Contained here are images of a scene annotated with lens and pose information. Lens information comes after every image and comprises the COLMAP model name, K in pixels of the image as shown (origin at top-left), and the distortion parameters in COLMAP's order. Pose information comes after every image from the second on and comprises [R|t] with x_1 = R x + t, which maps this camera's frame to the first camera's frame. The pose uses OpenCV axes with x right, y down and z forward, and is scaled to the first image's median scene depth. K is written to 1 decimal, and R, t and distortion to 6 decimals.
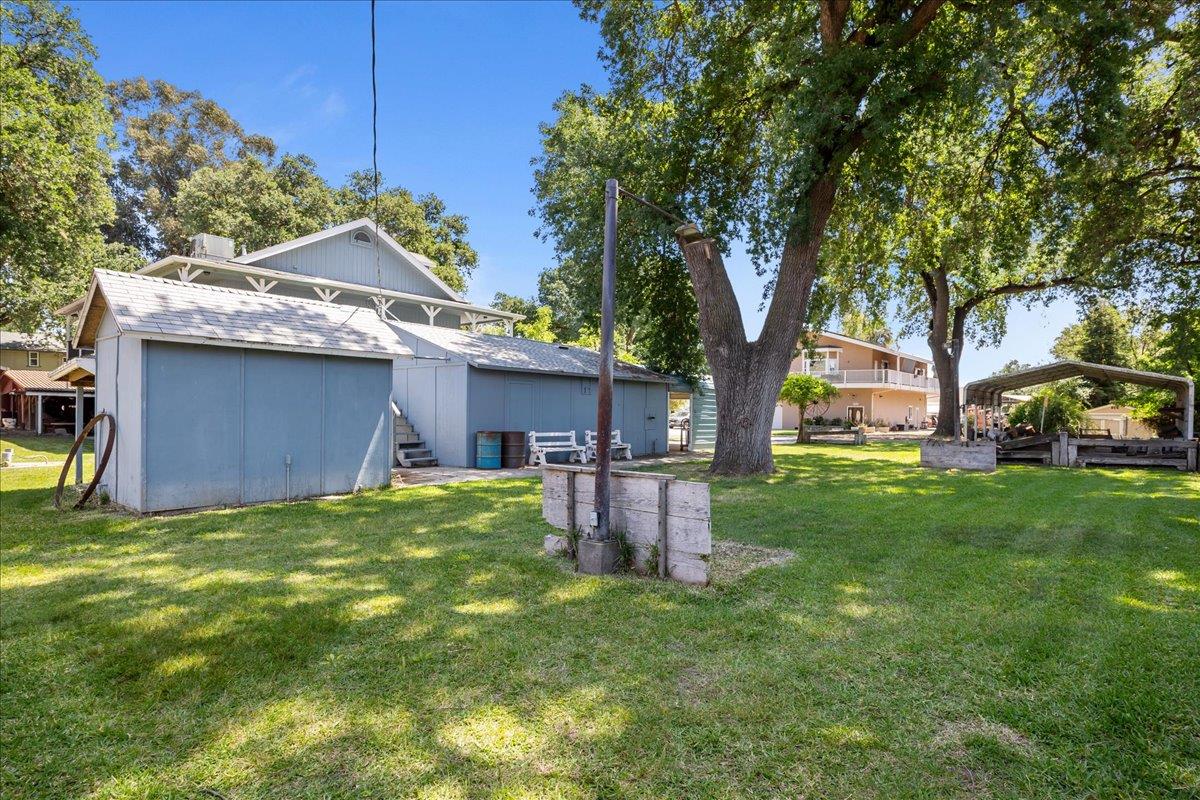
lens RADIAL K [[633.7, 0, 592.1], [0, 633.7, 410.5], [0, 0, 1]] dist [-0.021476, 0.005026]
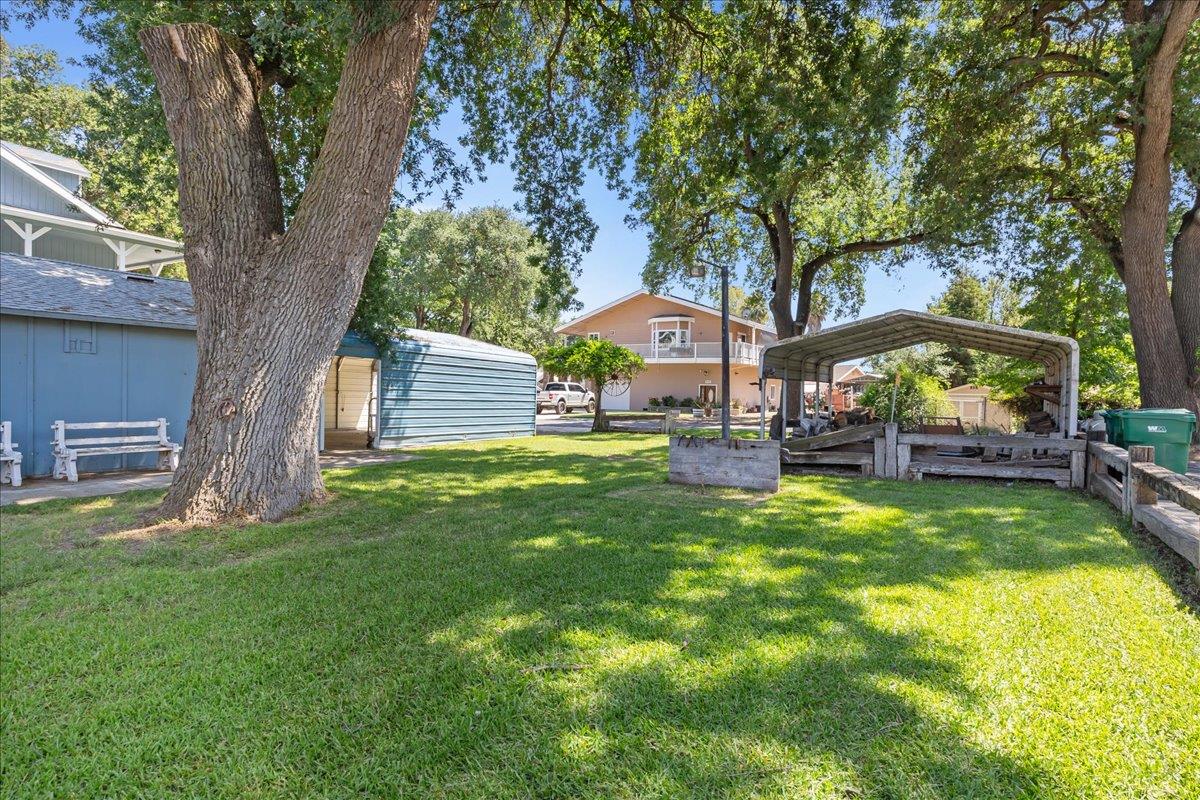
lens RADIAL K [[633.7, 0, 611.2], [0, 633.7, 396.4], [0, 0, 1]] dist [-0.021476, 0.005026]
pose [[0.985829, 0.003538, 0.167718, 0.302547], [-0.005353, 0.999932, 0.010370, 0.002634], [-0.167670, -0.011121, 0.985781, 0.349035]]
